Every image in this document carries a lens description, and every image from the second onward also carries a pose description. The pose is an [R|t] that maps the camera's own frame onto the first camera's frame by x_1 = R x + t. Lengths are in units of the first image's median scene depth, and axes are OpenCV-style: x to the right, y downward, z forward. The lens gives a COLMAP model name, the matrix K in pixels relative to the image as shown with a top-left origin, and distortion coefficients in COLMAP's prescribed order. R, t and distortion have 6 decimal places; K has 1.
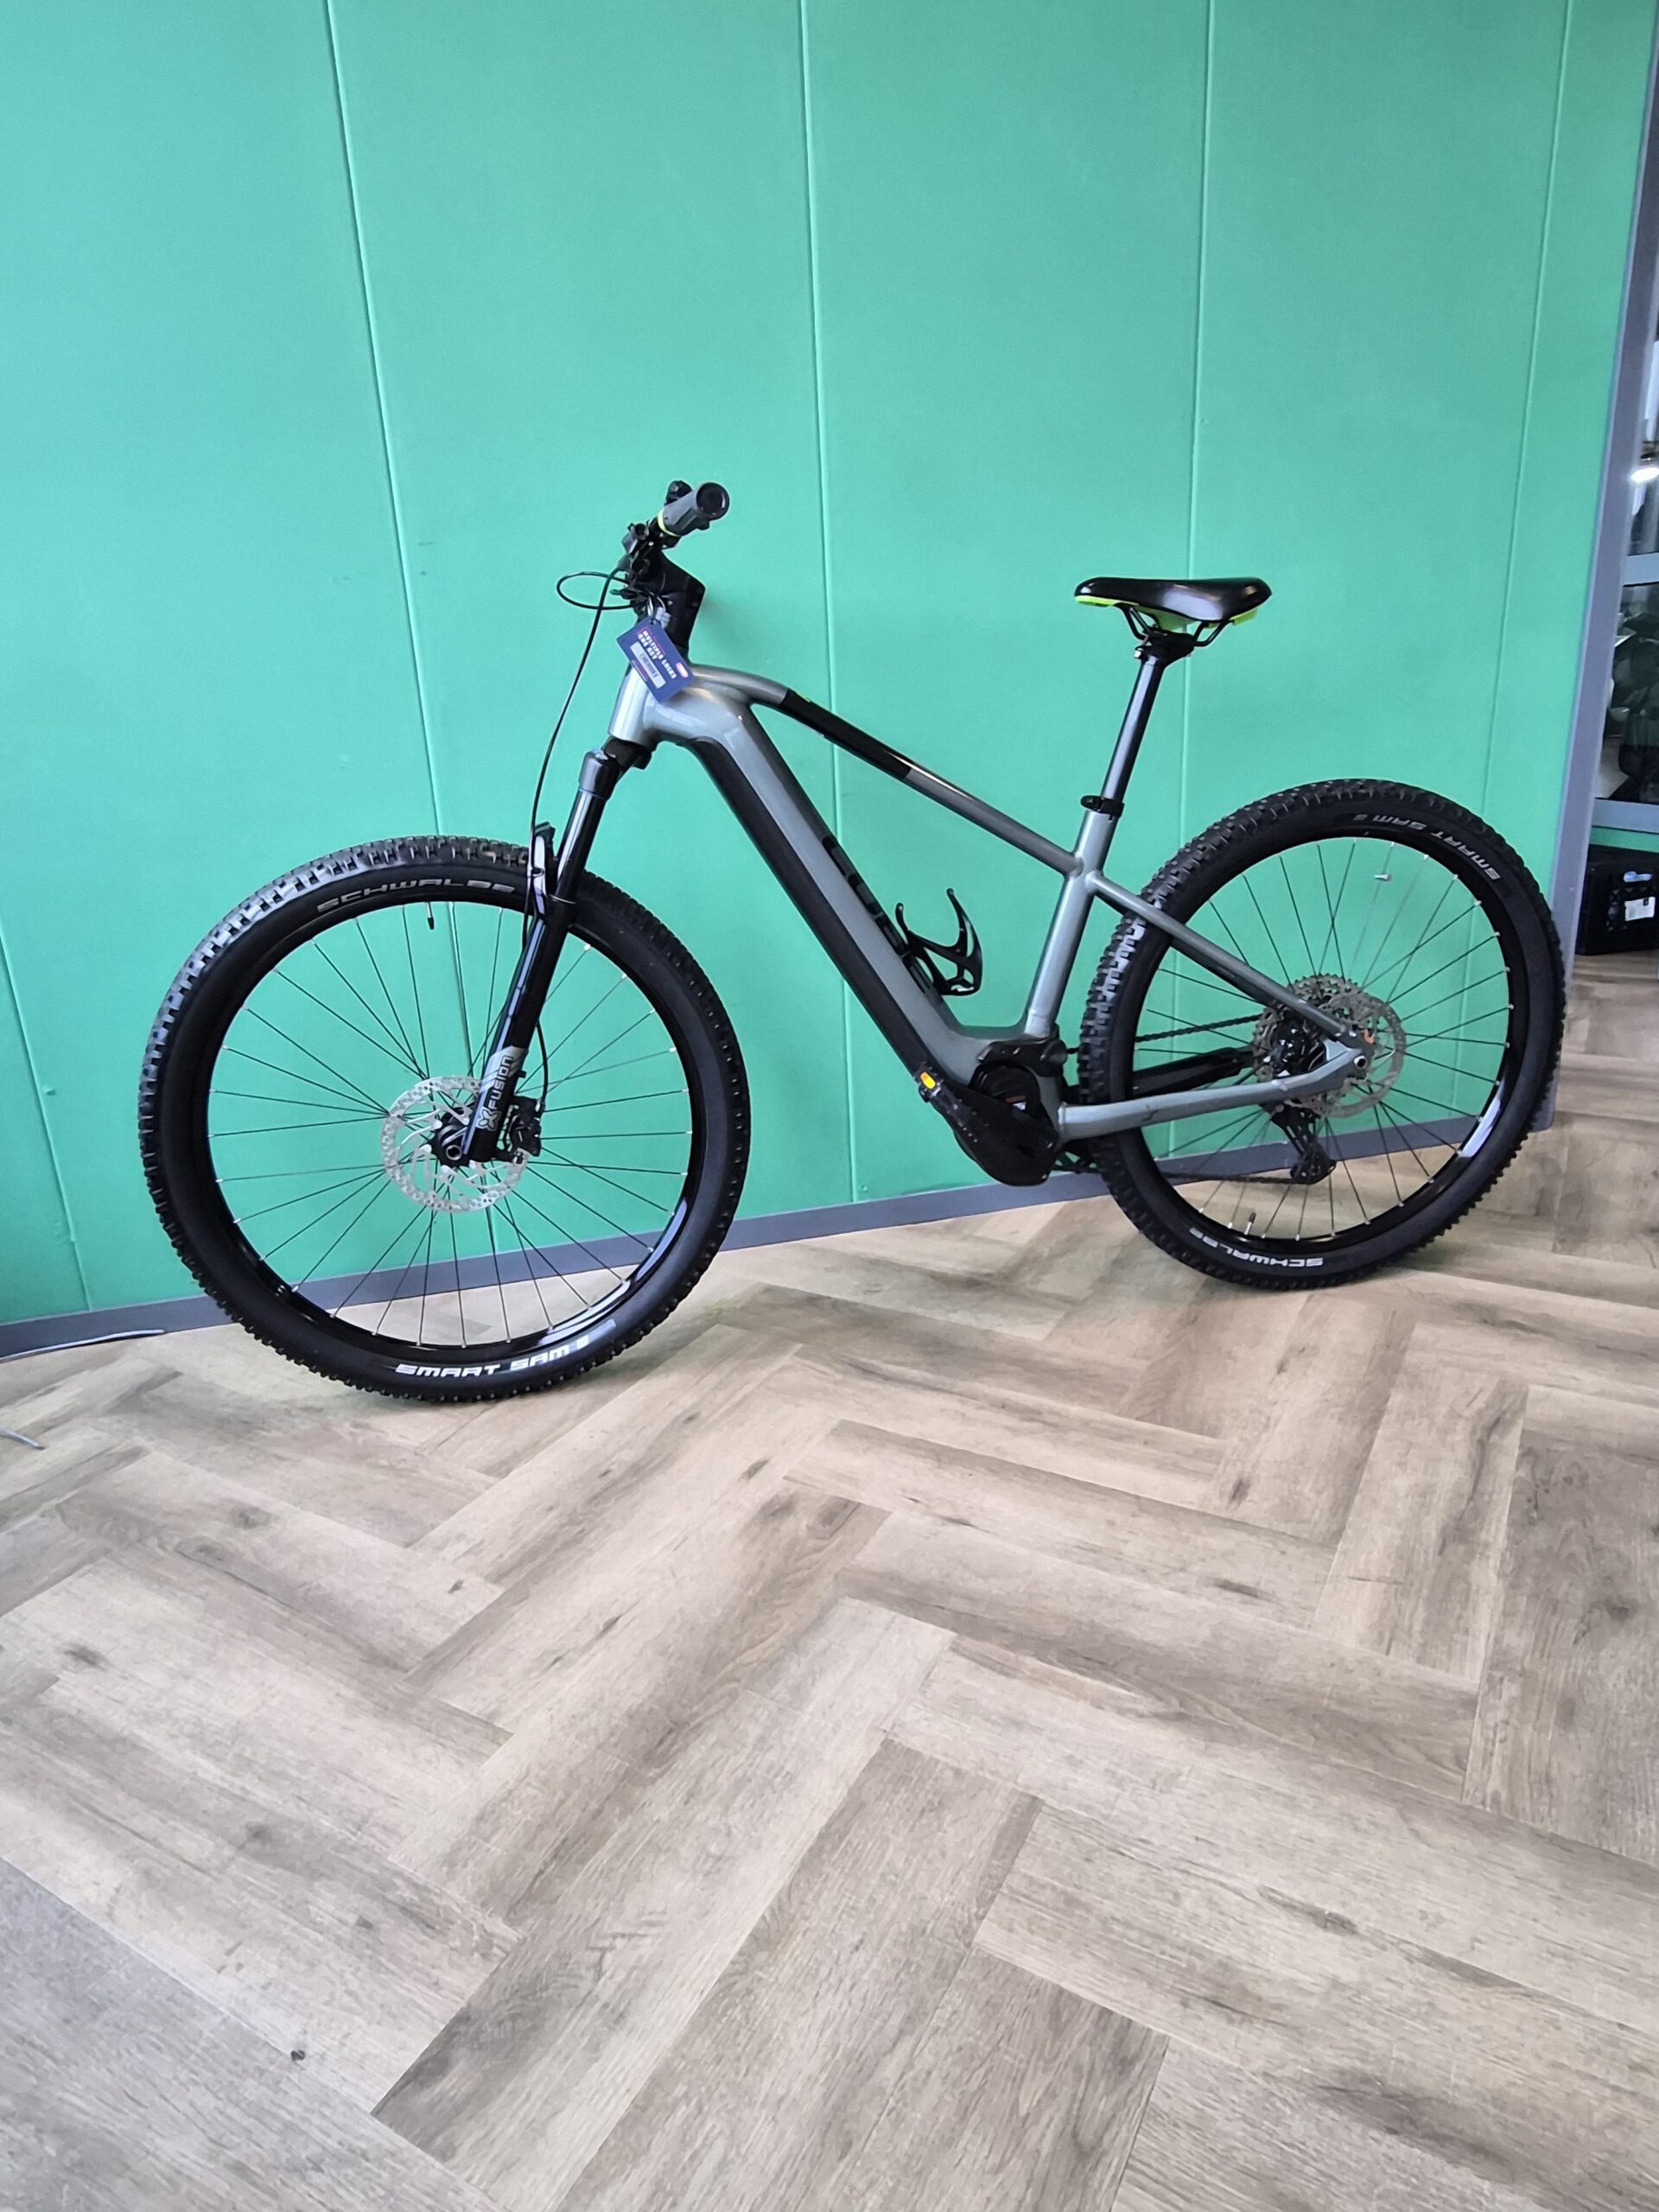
lens RADIAL K [[1341.1, 0, 829.5], [0, 1341.1, 1106.0], [0, 0, 1]] dist [0.006281, -0.007812]
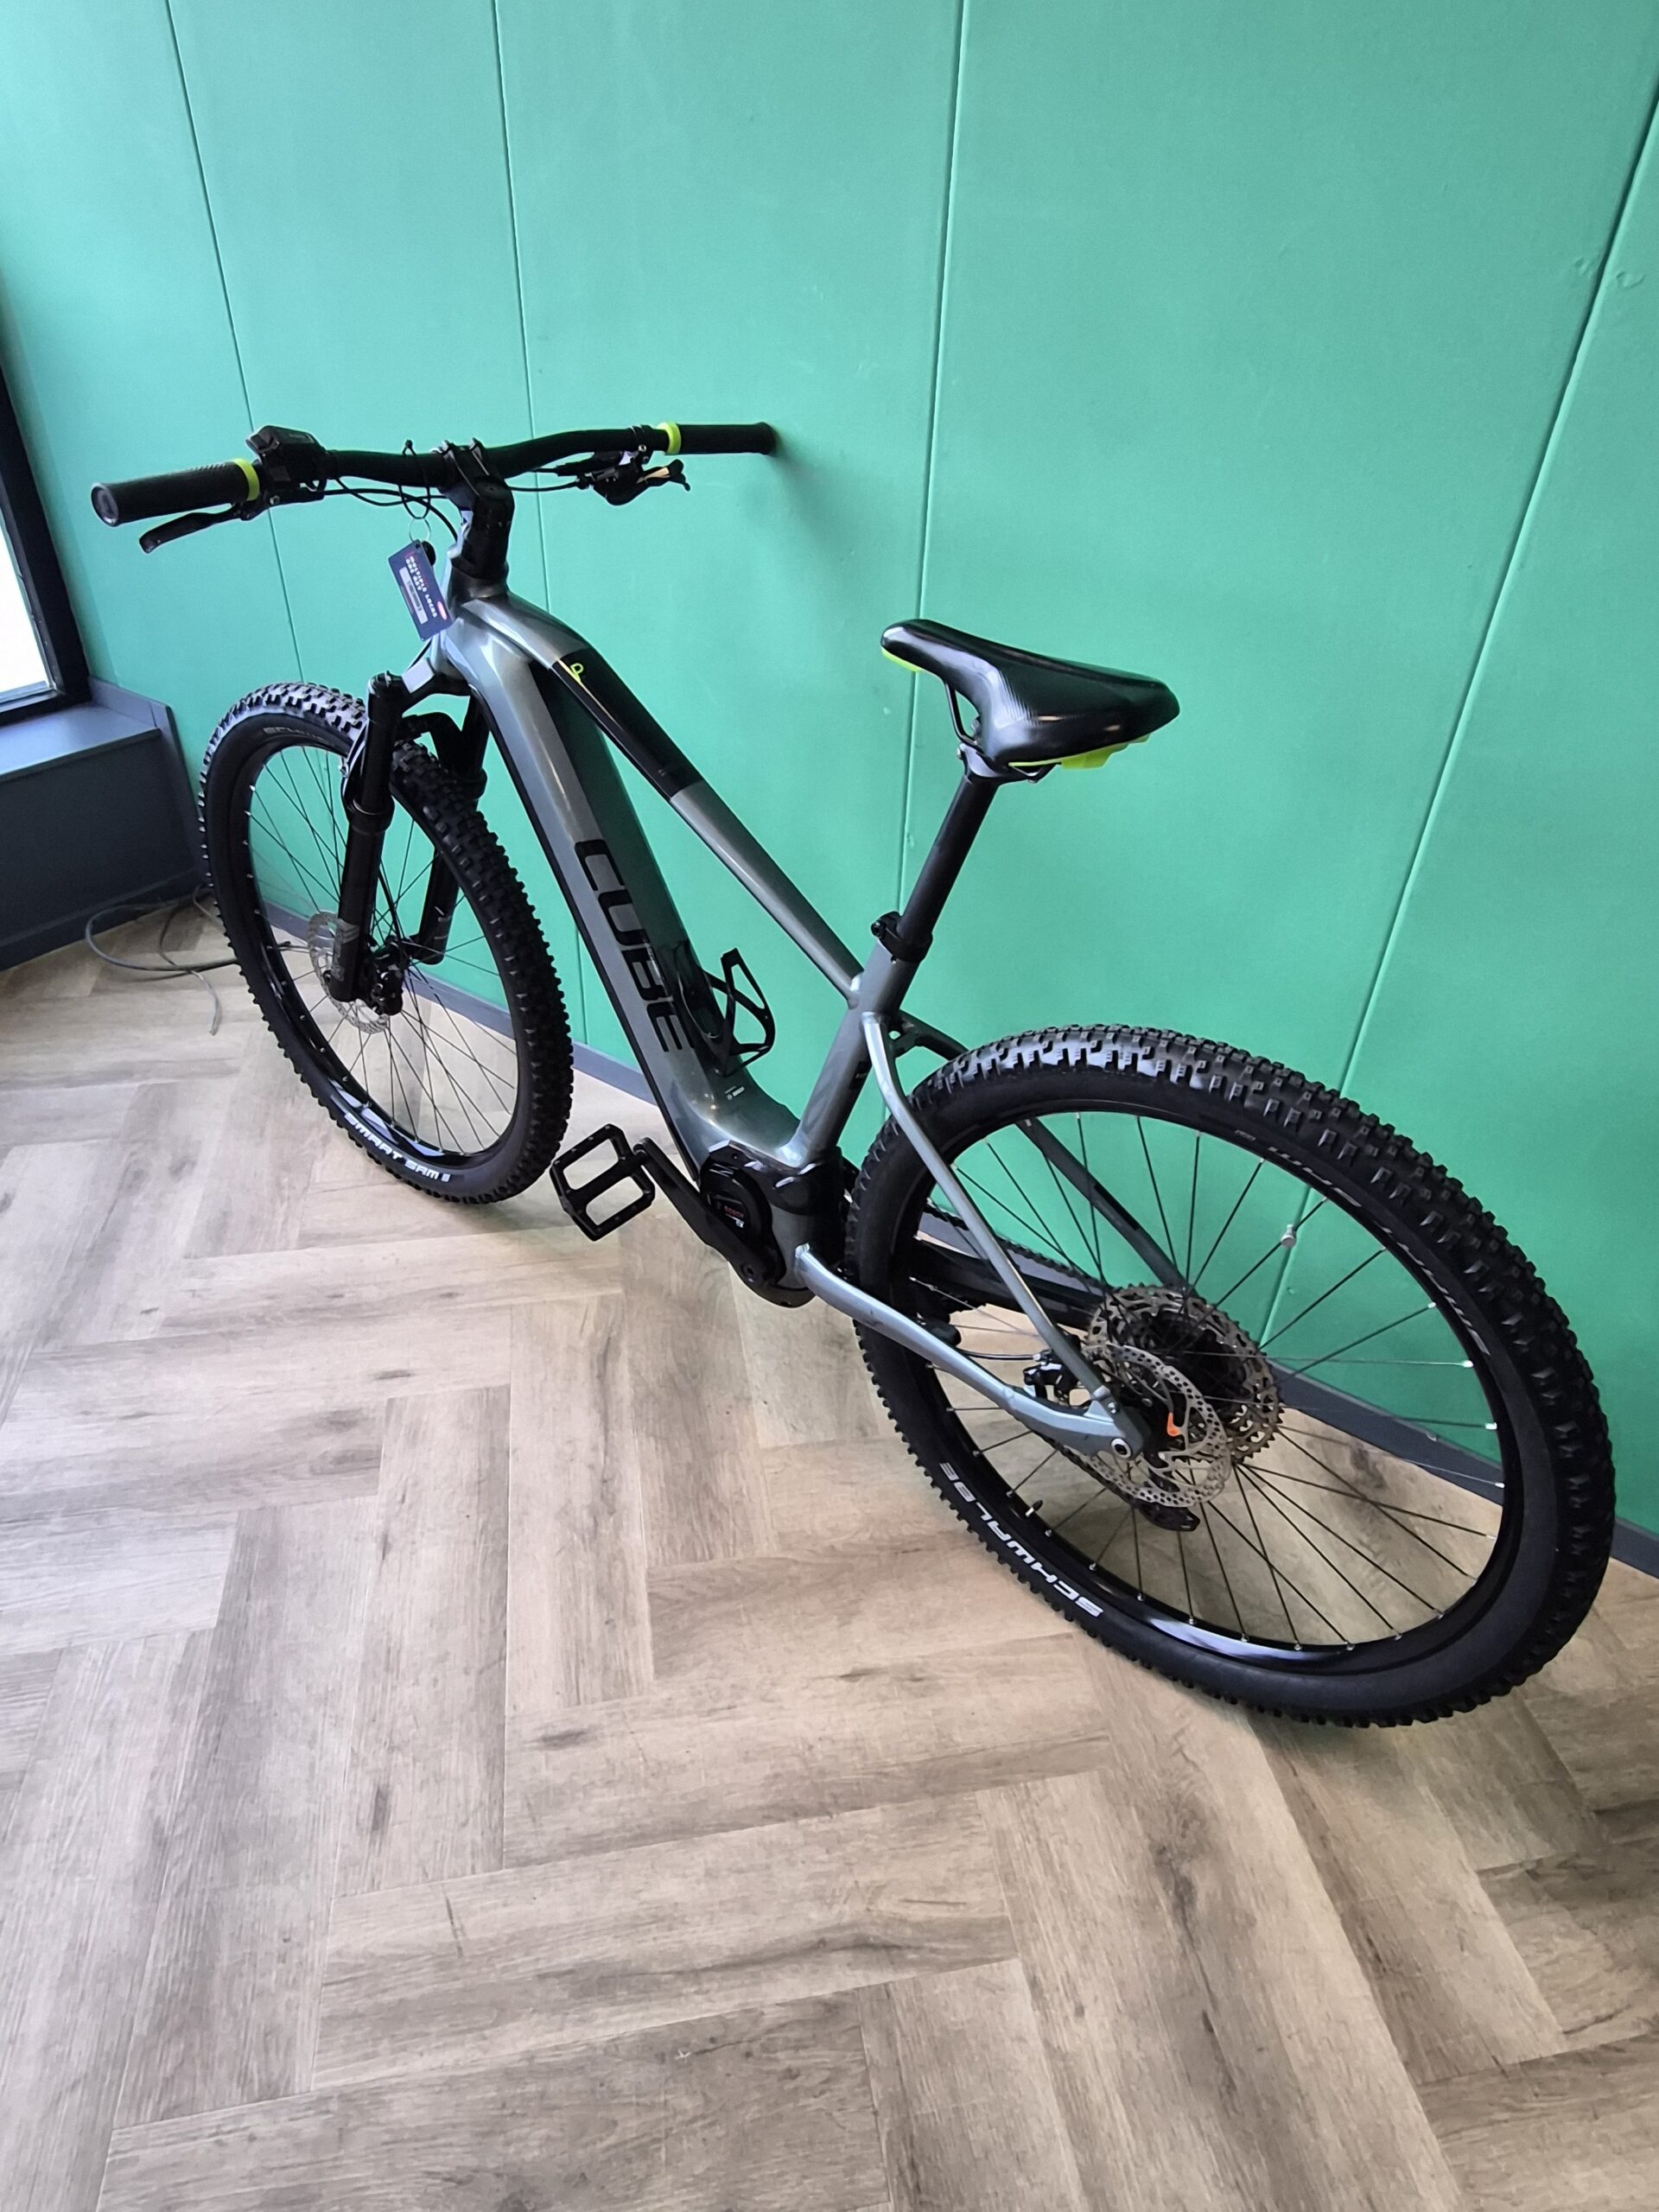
lens RADIAL K [[1341.1, 0, 829.5], [0, 1341.1, 1106.0], [0, 0, 1]] dist [0.006281, -0.007812]
pose [[0.648268, 0.500941, -0.573417, 0.693634], [-0.294938, 0.859511, 0.417436, -0.474471], [0.701969, -0.101488, 0.704940, 0.528137]]
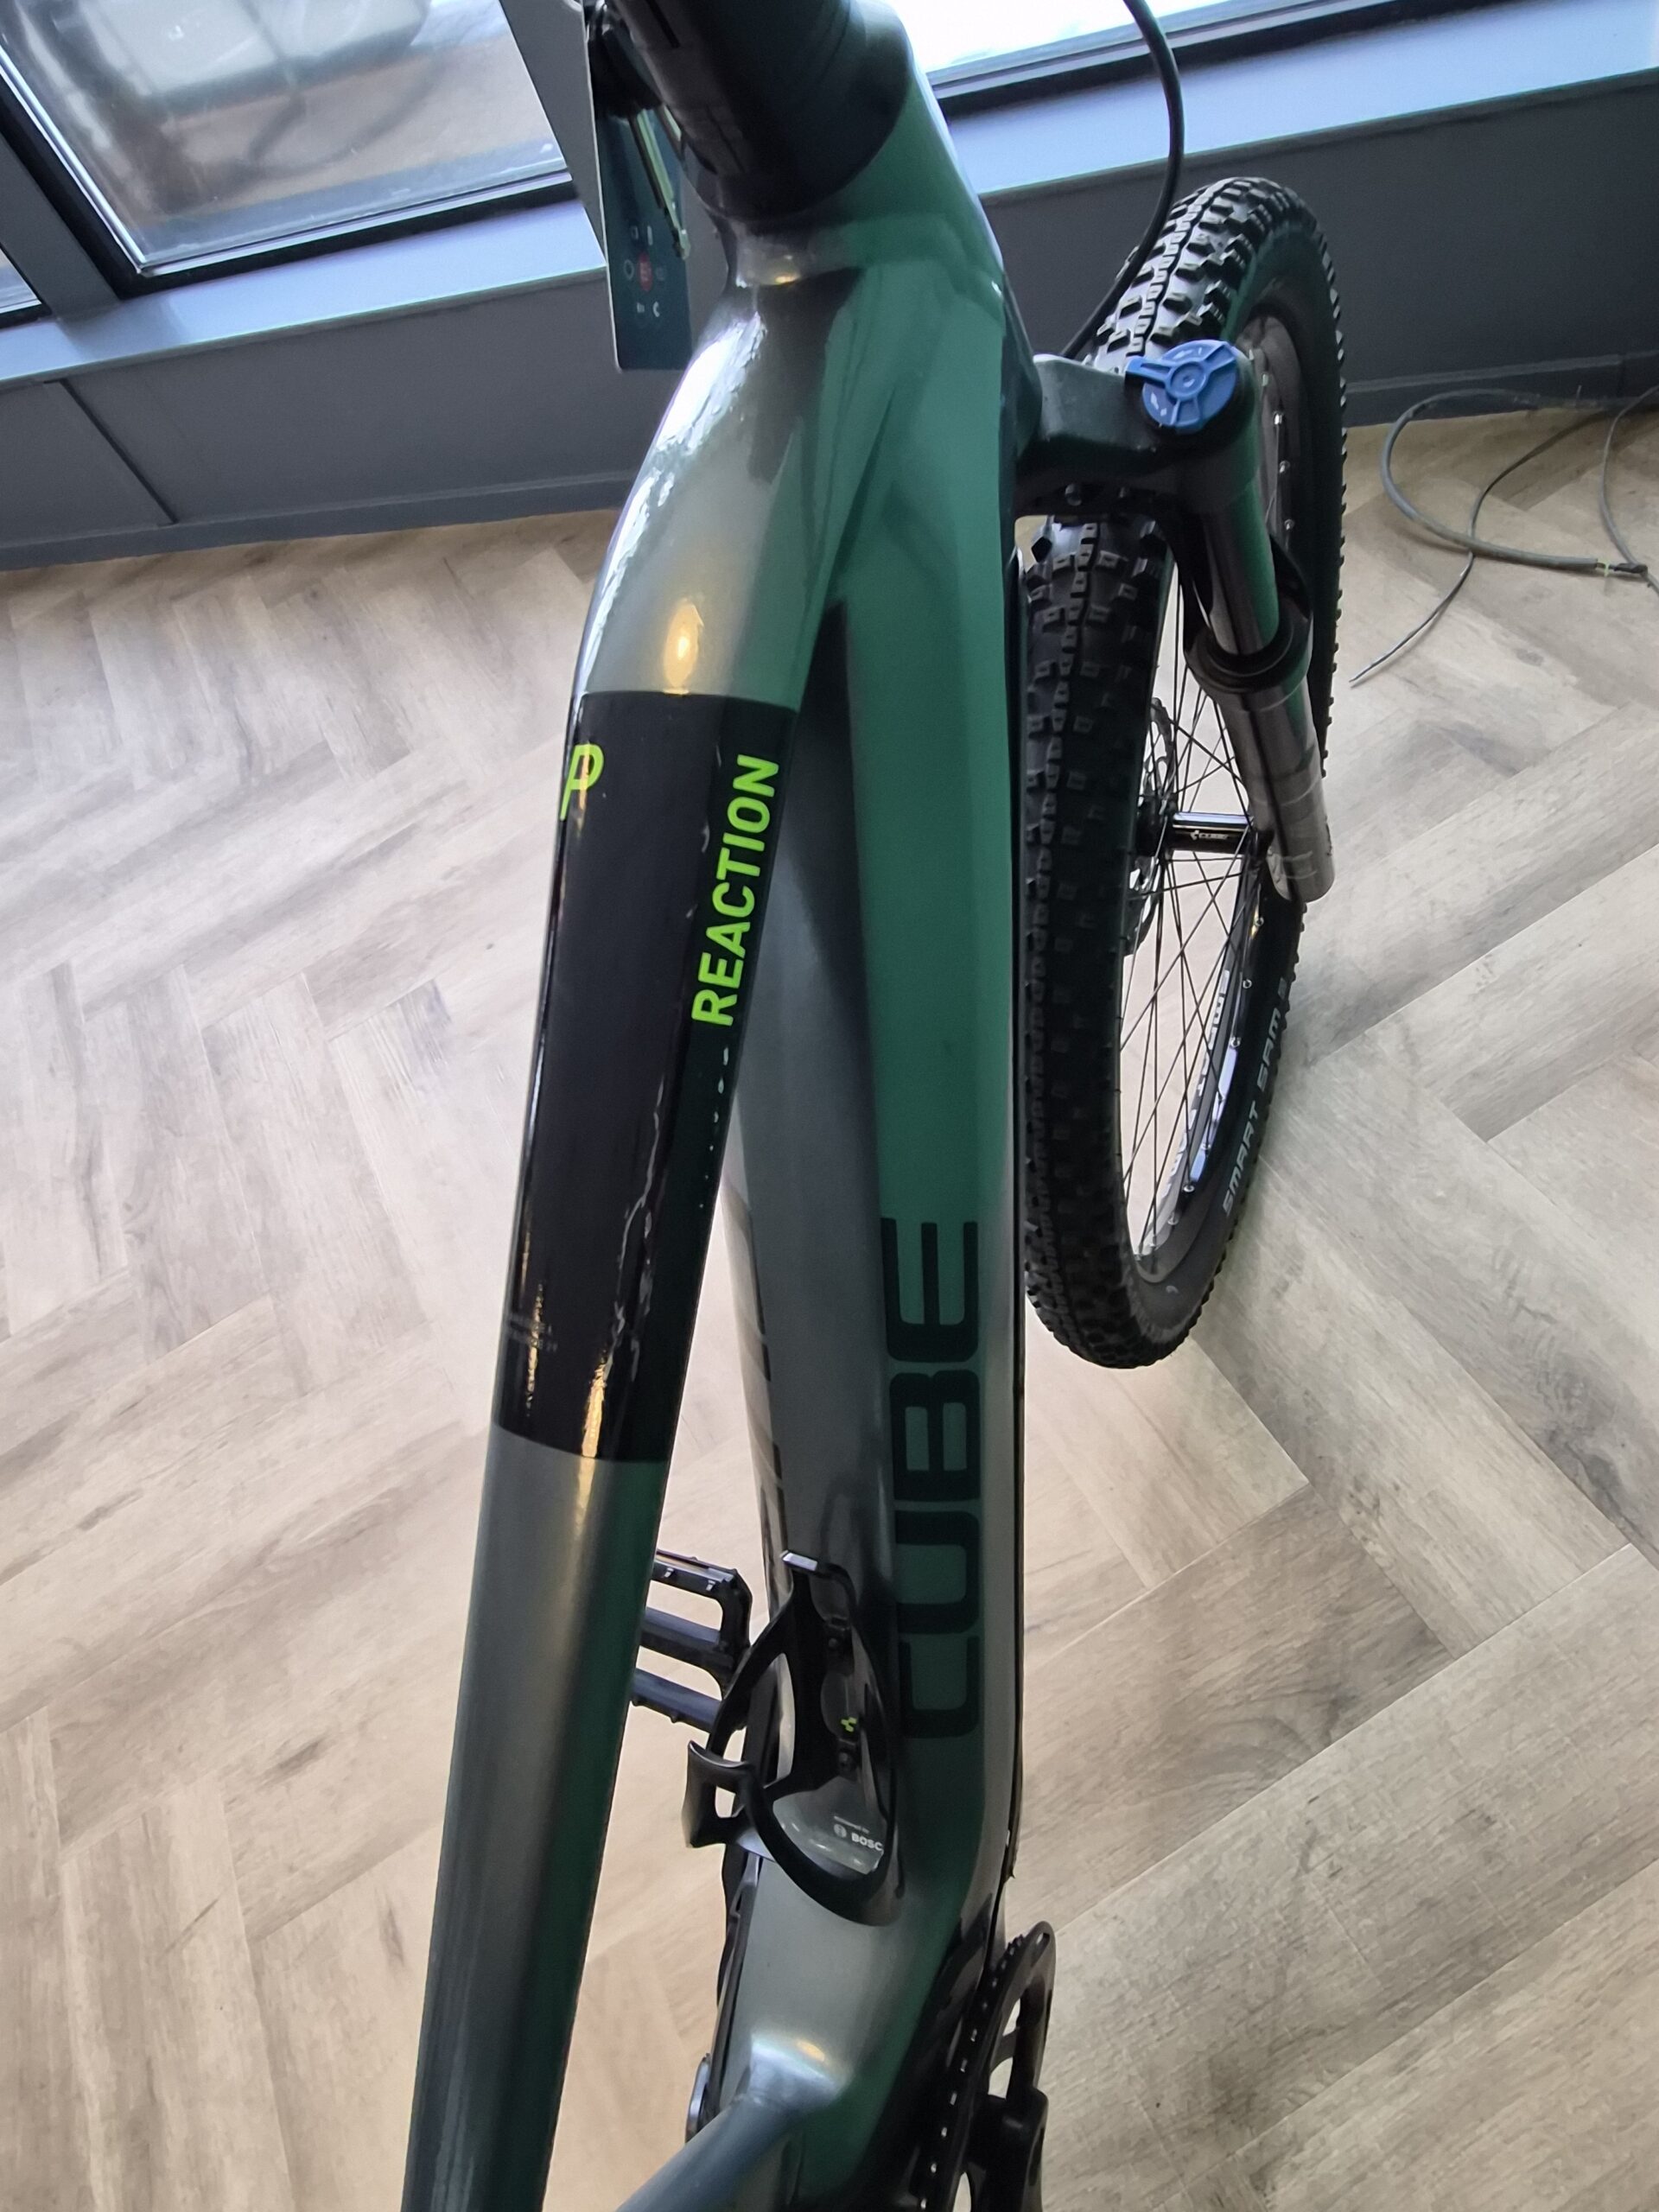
lens RADIAL K [[1341.1, 0, 829.5], [0, 1341.1, 1106.0], [0, 0, 1]] dist [0.006281, -0.007812]
pose [[-0.491050, 0.810667, -0.318886, 0.068344], [0.056572, 0.394963, 0.916954, -0.476422], [0.869292, 0.432230, -0.239808, 1.137910]]
